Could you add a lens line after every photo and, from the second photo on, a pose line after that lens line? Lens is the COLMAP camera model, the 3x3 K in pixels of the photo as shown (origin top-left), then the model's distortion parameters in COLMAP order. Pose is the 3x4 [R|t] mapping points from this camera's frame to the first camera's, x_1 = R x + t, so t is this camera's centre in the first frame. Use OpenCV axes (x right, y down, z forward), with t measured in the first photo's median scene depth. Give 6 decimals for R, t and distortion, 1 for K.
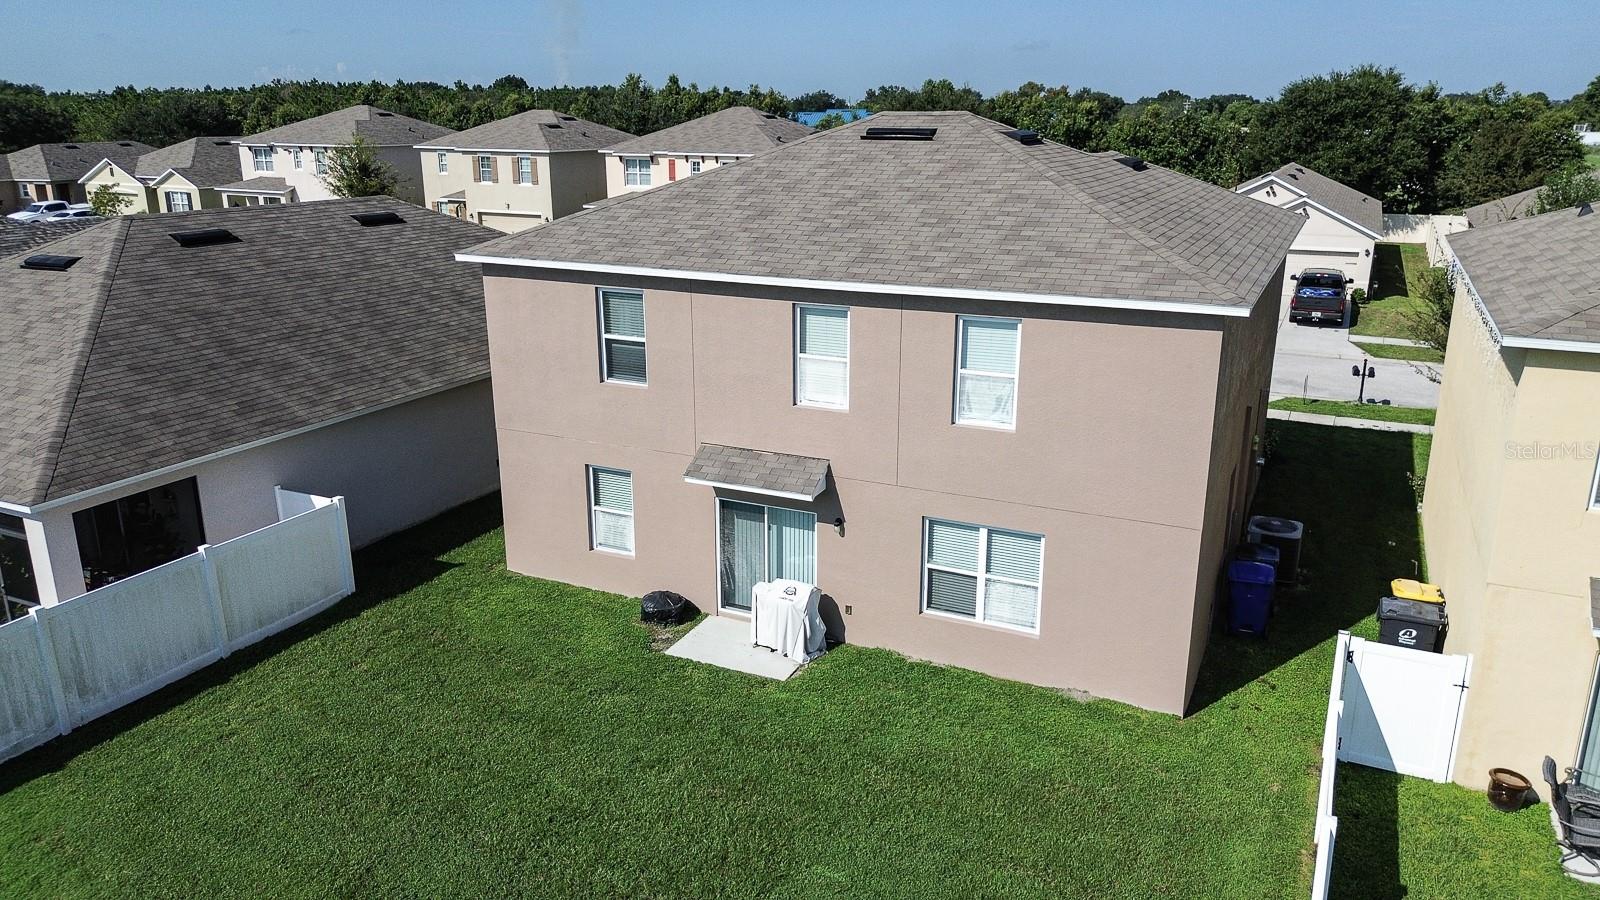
lens RADIAL K [[1138.1, 0, 806.0], [0, 1138.1, 446.0], [0, 0, 1]] dist [0.026662, -0.007543]
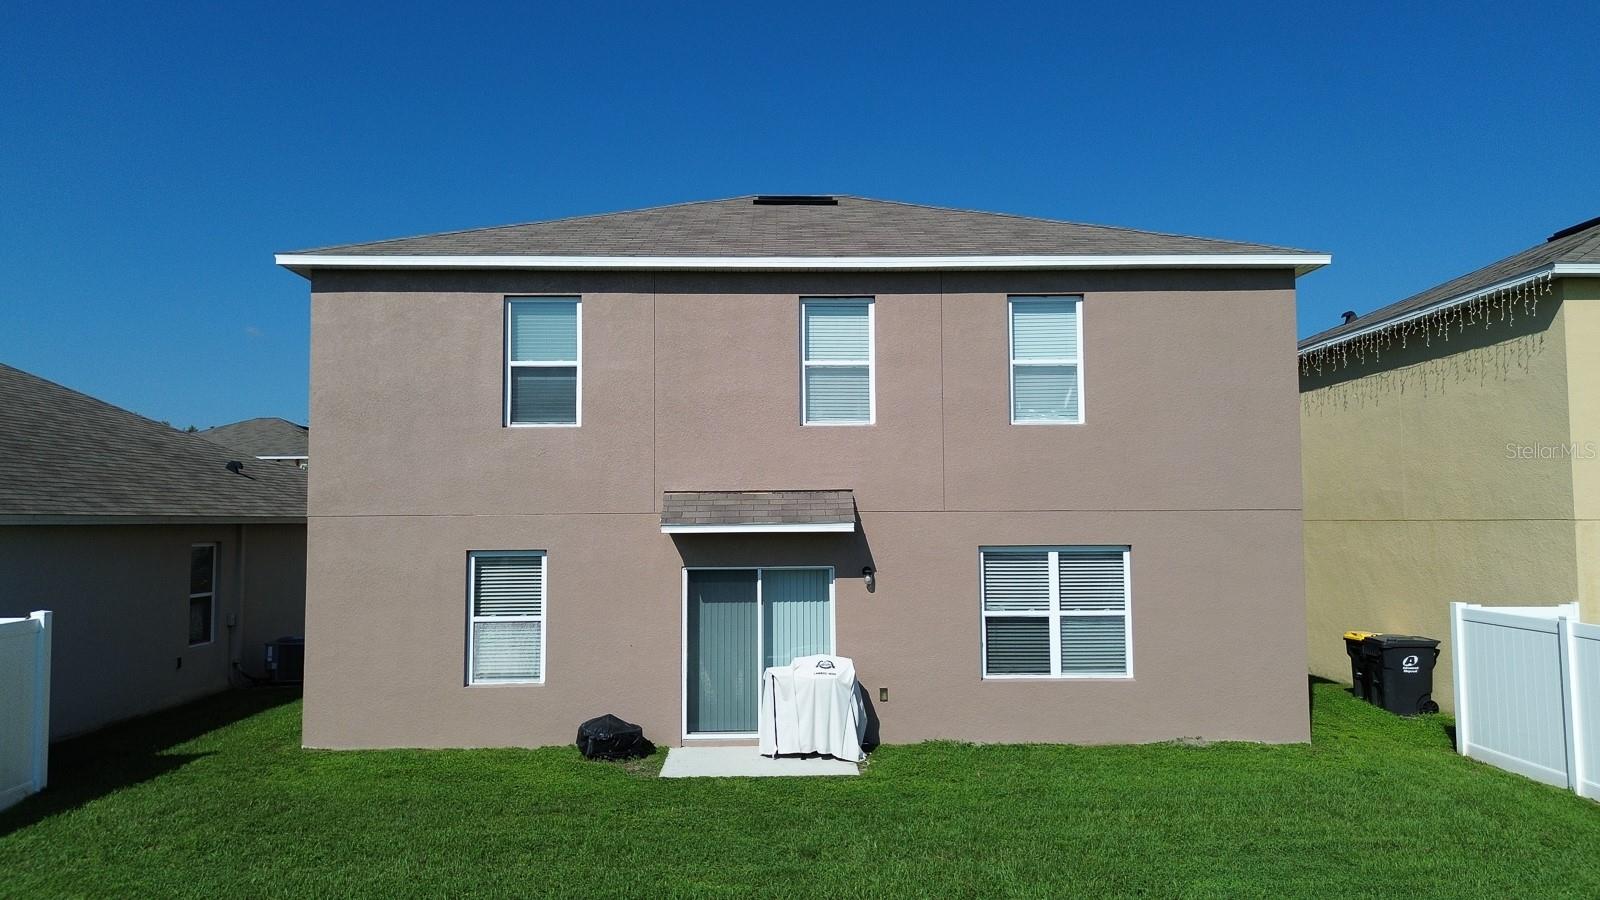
lens RADIAL K [[1169.8, 0, 800.0], [0, 1169.8, 450.0], [0, 0, 1]] dist [0.018609, -0.003076]
pose [[0.892837, 0.021834, 0.449850, -0.356025], [0.134133, 0.940608, -0.311873, 0.220699], [-0.429942, 0.338791, 0.836882, 0.312309]]
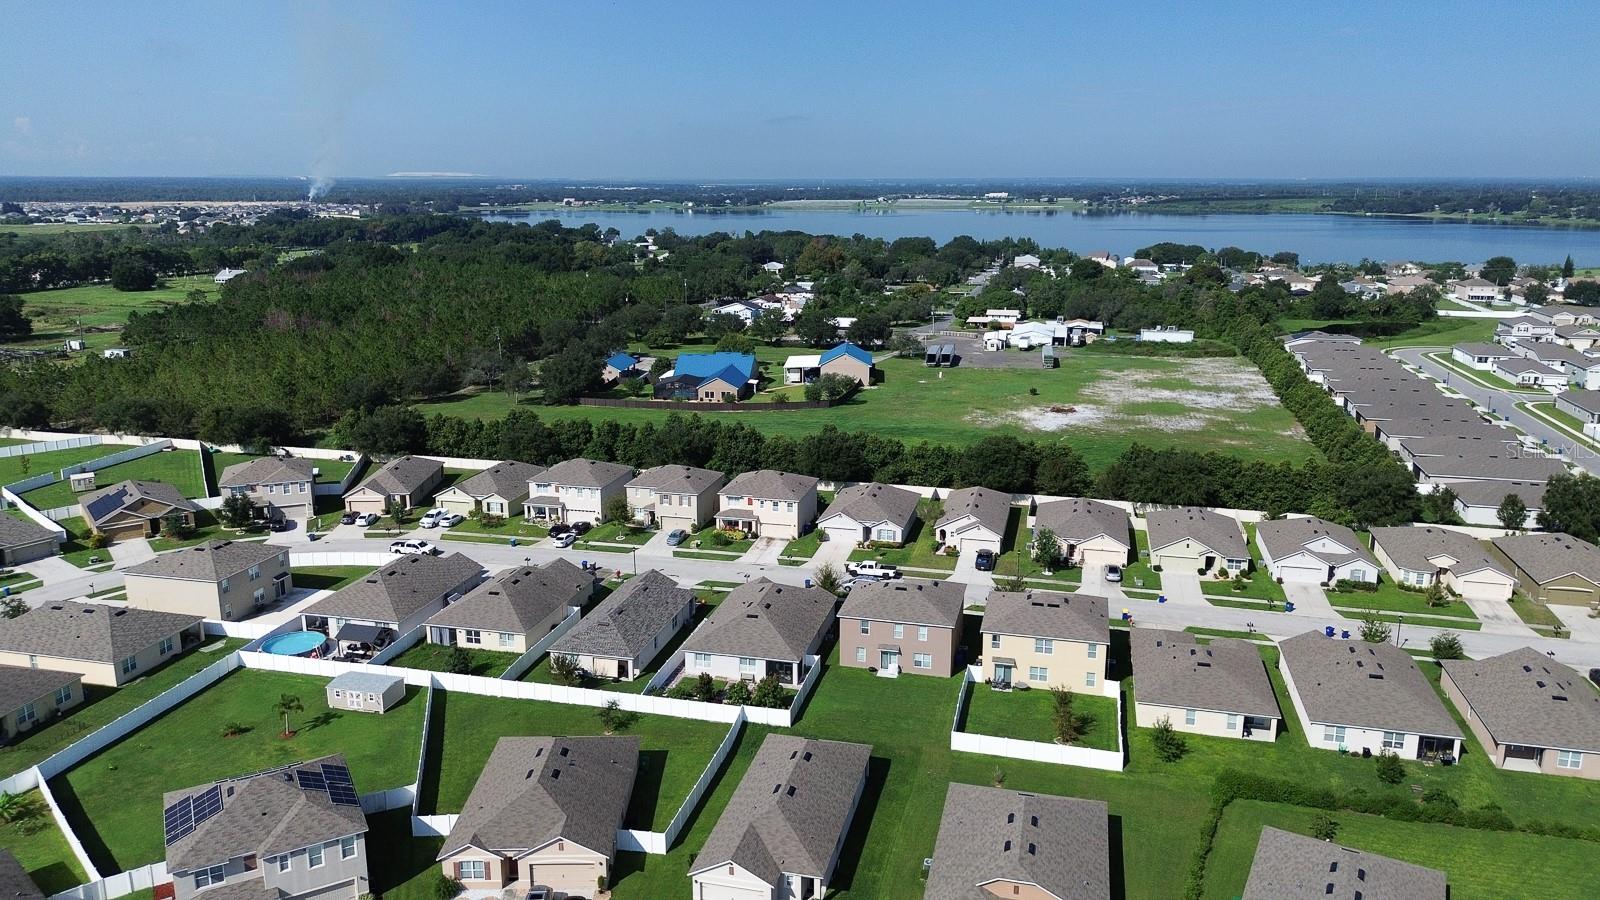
lens RADIAL K [[1127.4, 0, 800.0], [0, 1127.4, 450.0], [0, 0, 1]] dist [0.128964, -0.196860]
pose [[0.979979, -0.047073, 0.193455, -1.760695], [0.056630, 0.997418, -0.044169, -0.860483], [-0.190876, 0.054240, 0.980114, -5.431884]]
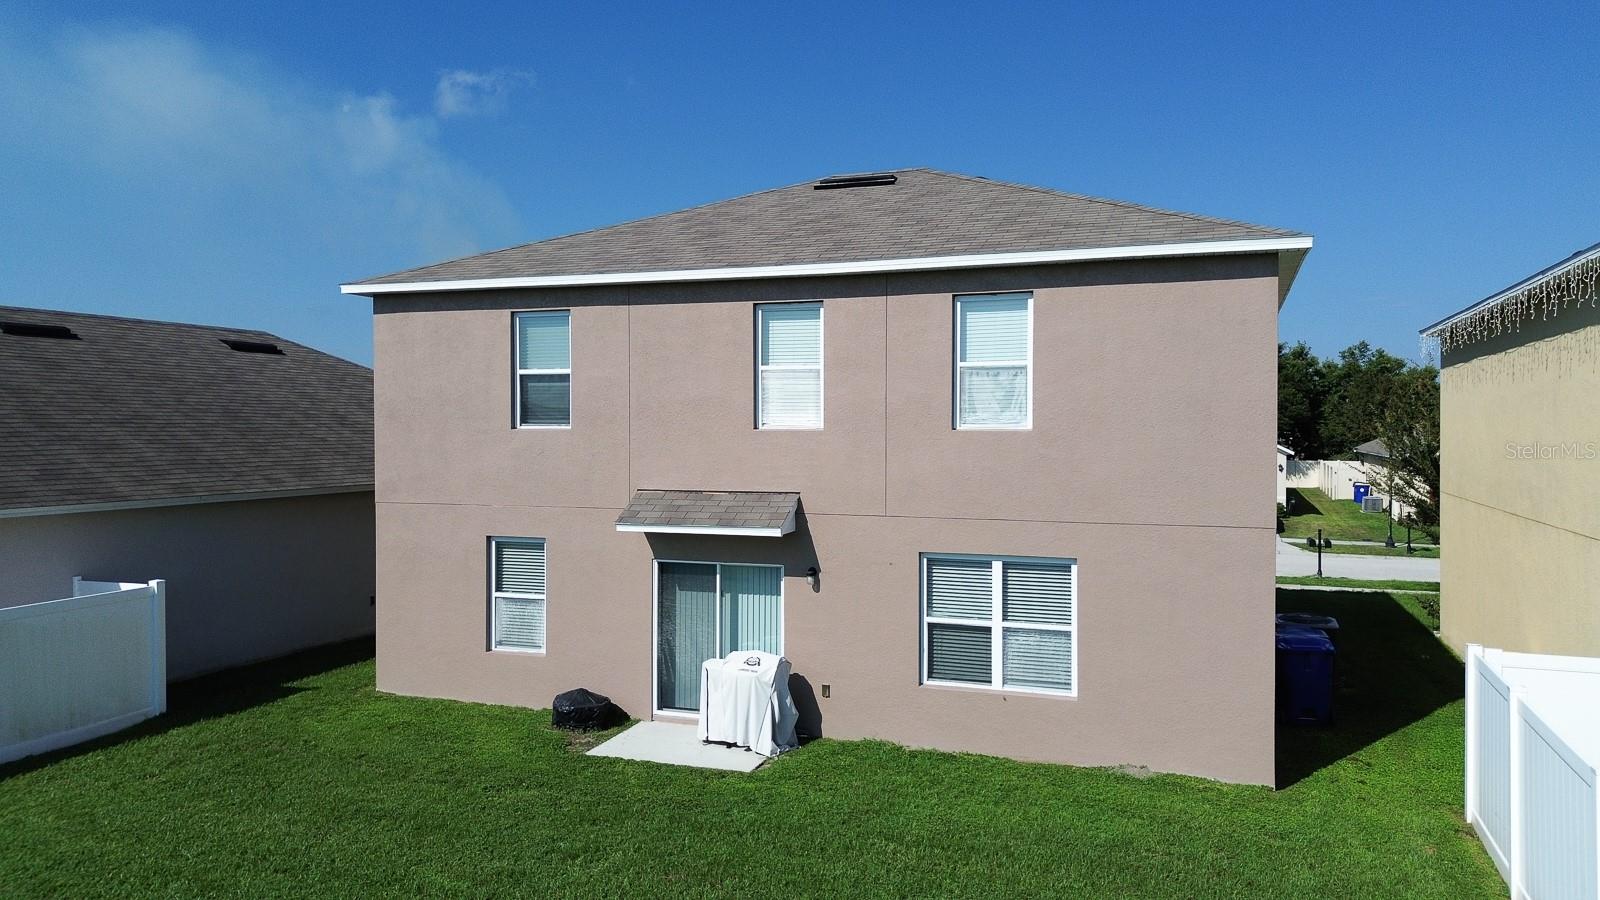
lens RADIAL K [[1138.1, 0, 806.0], [0, 1138.1, 446.0], [0, 0, 1]] dist [0.026662, -0.007543]
pose [[0.995548, -0.001052, 0.094254, -0.048431], [0.026100, 0.963917, -0.264921, 0.184382], [-0.090574, 0.266202, 0.959653, 0.202192]]
